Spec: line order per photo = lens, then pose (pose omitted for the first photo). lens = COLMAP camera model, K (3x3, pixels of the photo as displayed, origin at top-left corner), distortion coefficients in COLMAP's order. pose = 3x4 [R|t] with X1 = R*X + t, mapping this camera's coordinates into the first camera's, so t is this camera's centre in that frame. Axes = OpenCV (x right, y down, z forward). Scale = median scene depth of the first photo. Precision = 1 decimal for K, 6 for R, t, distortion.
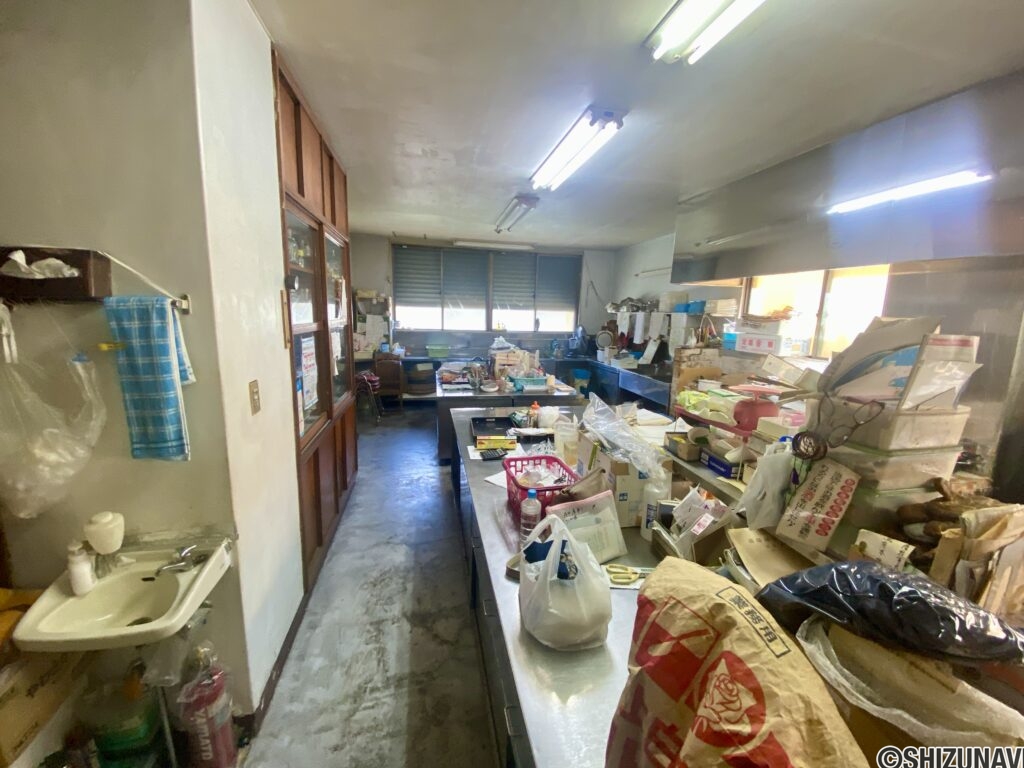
lens RADIAL K [[413.6, 0, 507.1], [0, 413.6, 383.9], [0, 0, 1]] dist [0.030321, -0.025927]
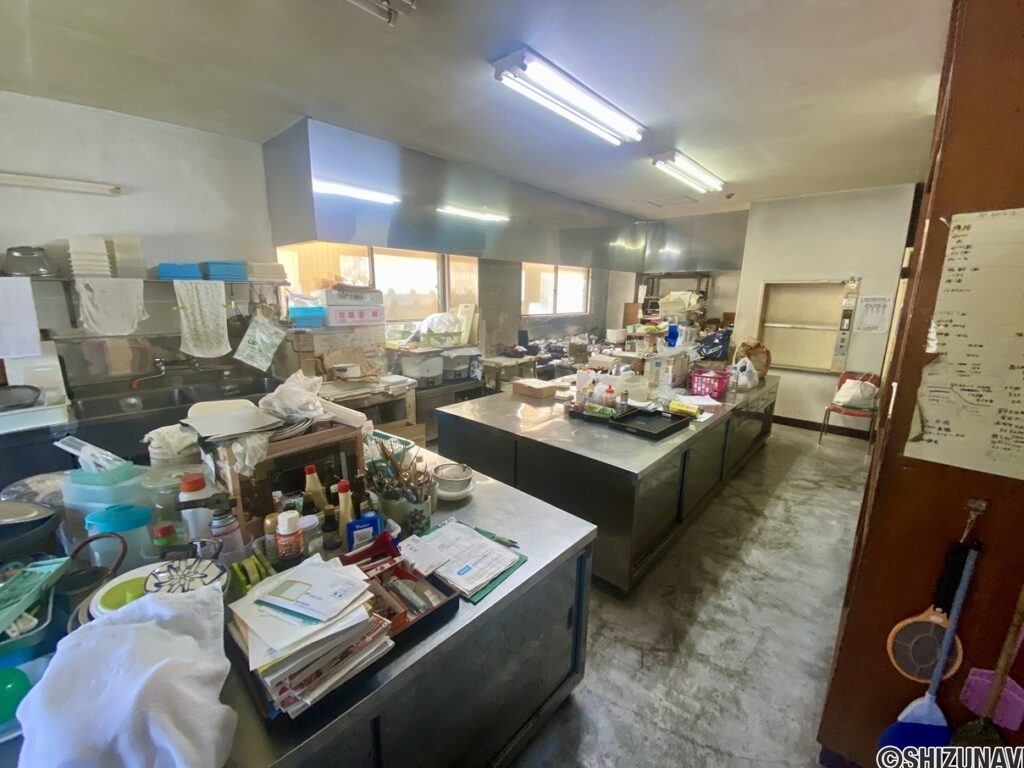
lens RADIAL K [[413.6, 0, 507.1], [0, 413.6, 383.9], [0, 0, 1]] dist [0.030321, -0.025927]
pose [[-0.595883, -0.204439, 0.776614, -0.408126], [0.110208, 0.937087, 0.331243, -0.232933], [-0.795473, 0.282971, -0.535863, 1.304826]]
